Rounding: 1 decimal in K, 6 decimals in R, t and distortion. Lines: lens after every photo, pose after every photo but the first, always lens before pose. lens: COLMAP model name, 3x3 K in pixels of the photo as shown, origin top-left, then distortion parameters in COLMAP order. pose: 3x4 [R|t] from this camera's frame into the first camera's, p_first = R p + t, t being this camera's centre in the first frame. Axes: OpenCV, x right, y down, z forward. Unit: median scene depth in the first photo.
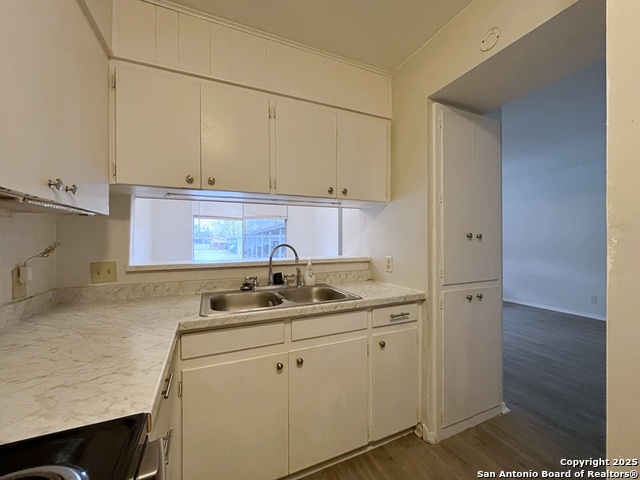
lens RADIAL K [[257.5, 0, 321.7], [0, 257.5, 240.3], [0, 0, 1]] dist [-0.003306, -0.000457]
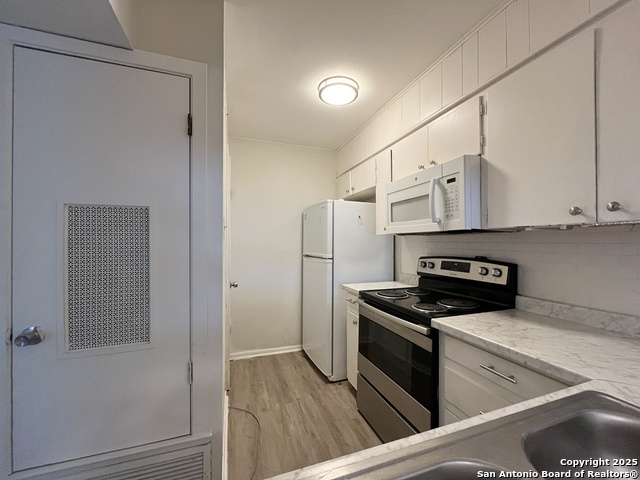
lens RADIAL K [[257.5, 0, 321.7], [0, 257.5, 240.3], [0, 0, 1]] dist [-0.003306, -0.000457]
pose [[-0.996910, -0.001058, 0.078540, 0.133541], [-0.001718, 0.999964, -0.008334, -0.052526], [-0.078528, -0.008443, -0.996876, 2.067381]]
